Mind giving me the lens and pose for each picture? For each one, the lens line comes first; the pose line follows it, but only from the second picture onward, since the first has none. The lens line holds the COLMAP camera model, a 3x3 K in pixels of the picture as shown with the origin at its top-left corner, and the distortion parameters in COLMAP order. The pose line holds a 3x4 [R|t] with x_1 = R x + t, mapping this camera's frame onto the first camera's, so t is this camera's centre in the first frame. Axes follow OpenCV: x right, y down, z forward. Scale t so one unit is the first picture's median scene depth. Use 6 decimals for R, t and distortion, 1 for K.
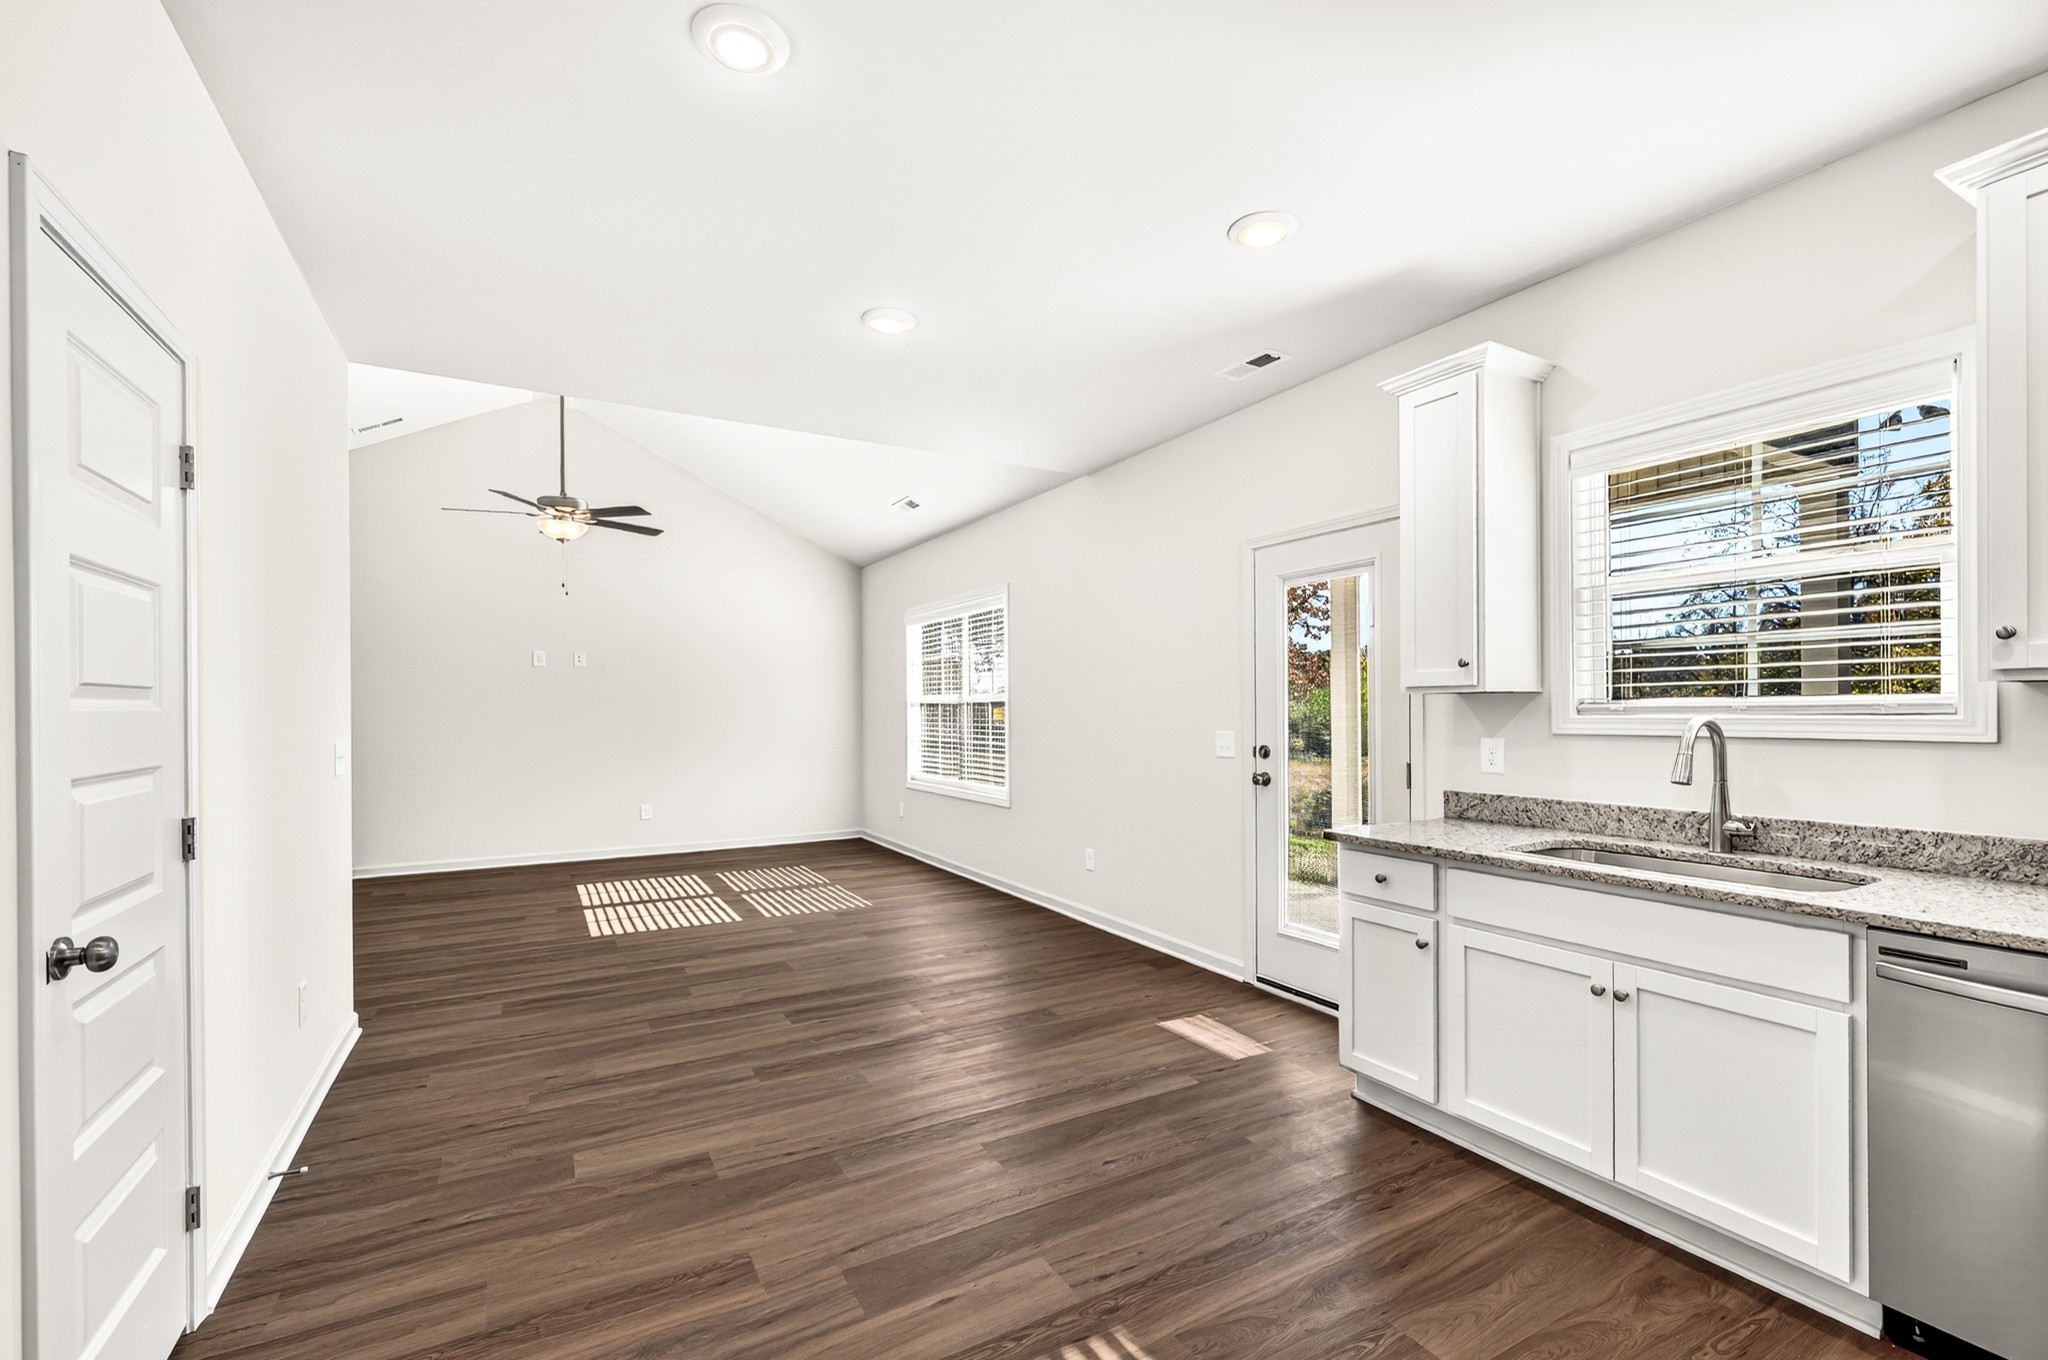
lens RADIAL K [[849.5, 0, 1003.8], [0, 849.5, 702.8], [0, 0, 1]] dist [0.002455, -0.000371]
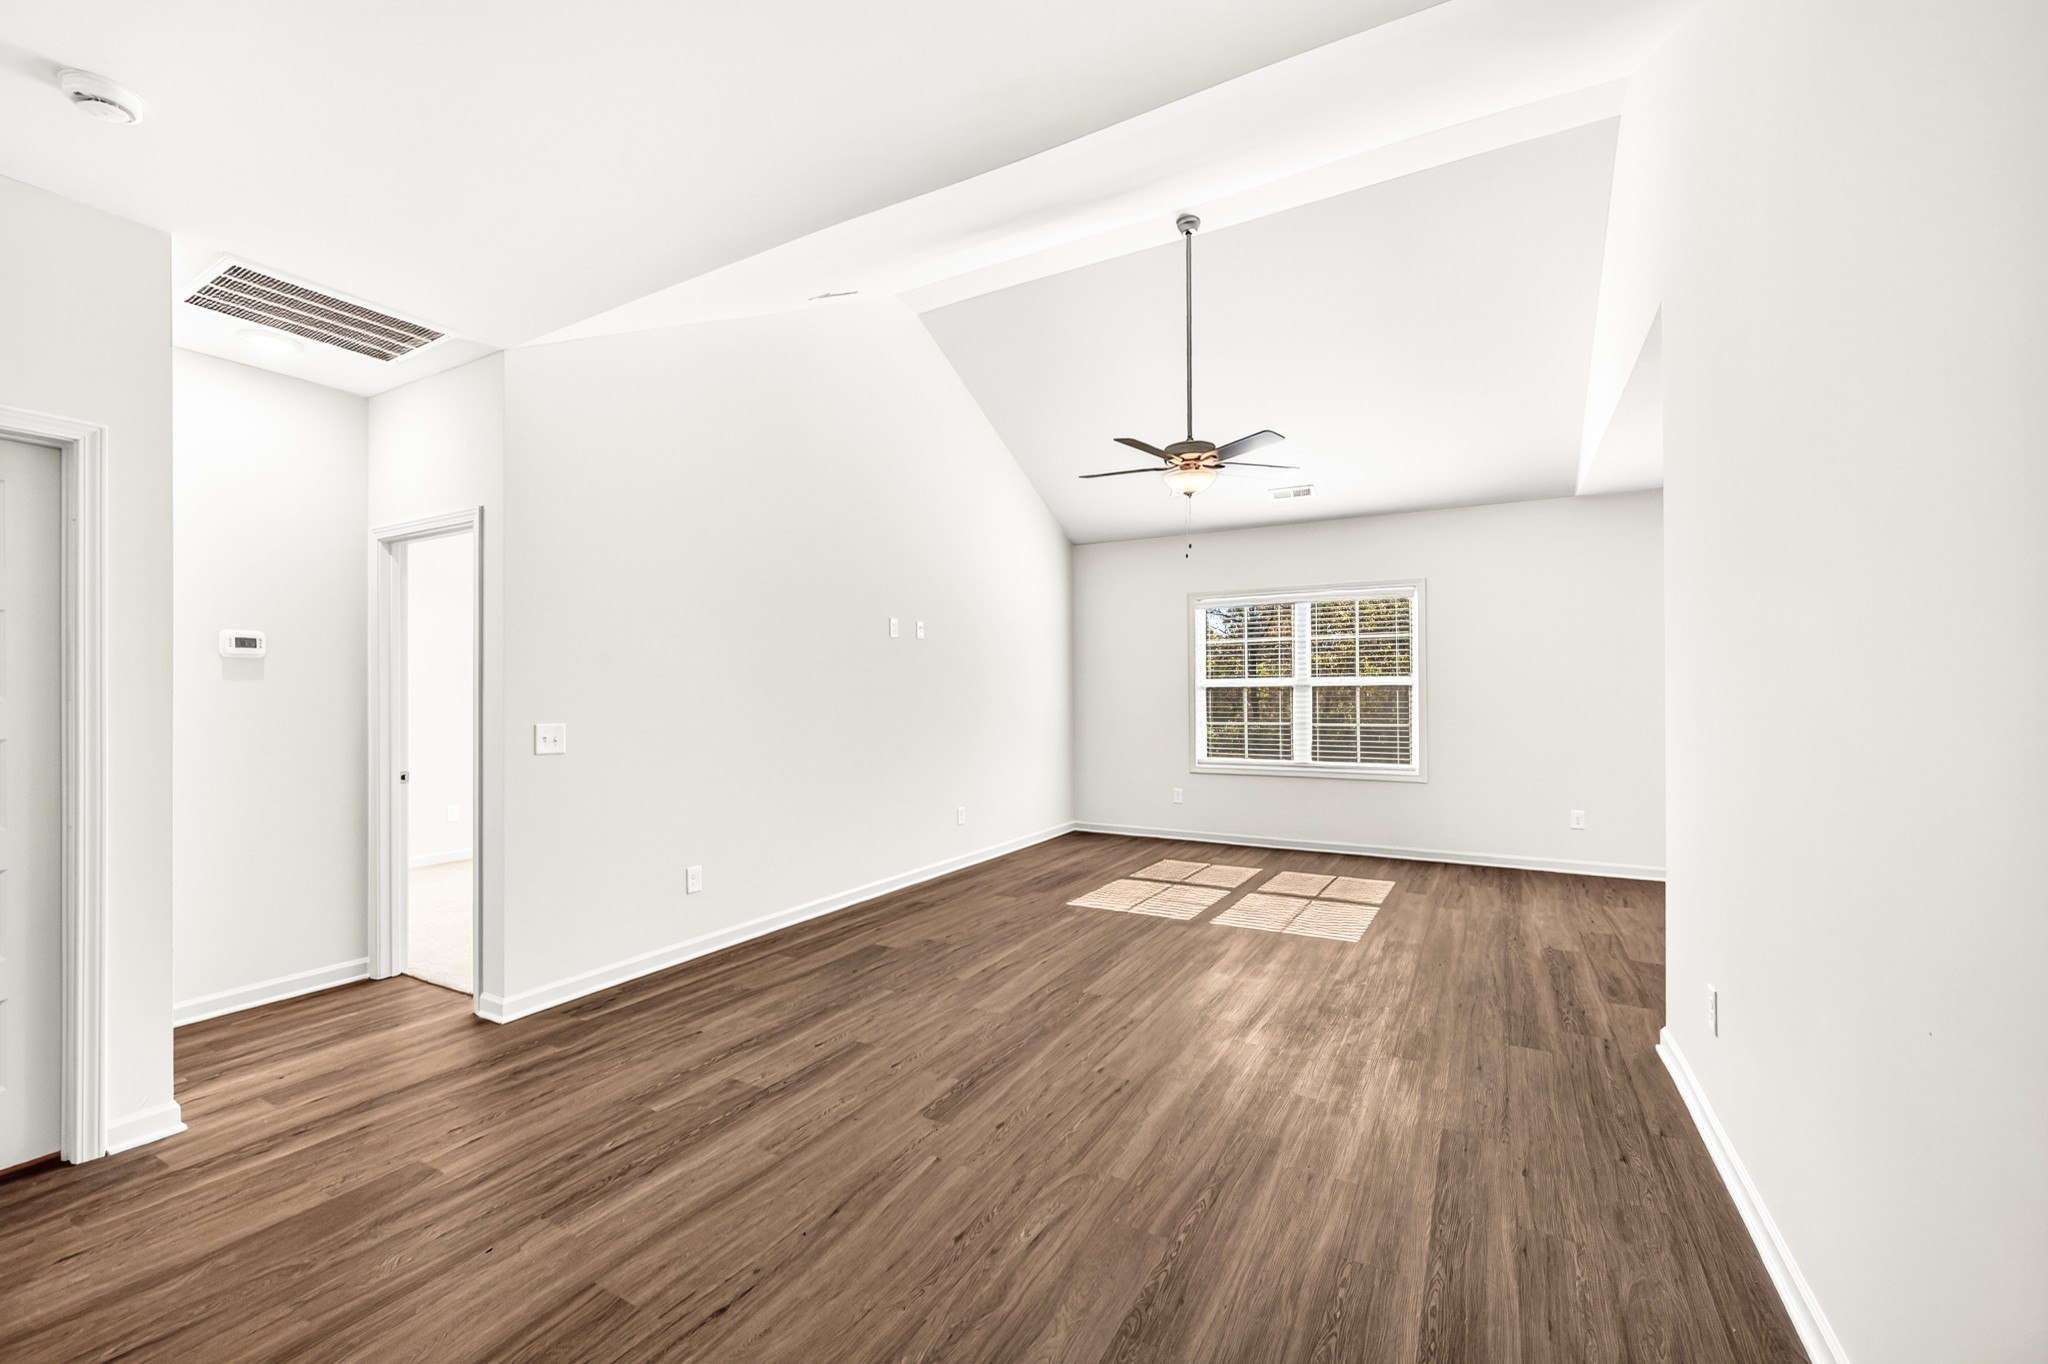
lens RADIAL K [[863.1, 0, 1023.1], [0, 863.1, 679.9], [0, 0, 1]] dist [-0.000140, 0.000610]
pose [[0.849989, 0.009025, 0.526723, -1.802989], [-0.004849, 0.999945, -0.009307, -0.000930], [-0.526778, 0.005357, 0.849986, 0.546397]]
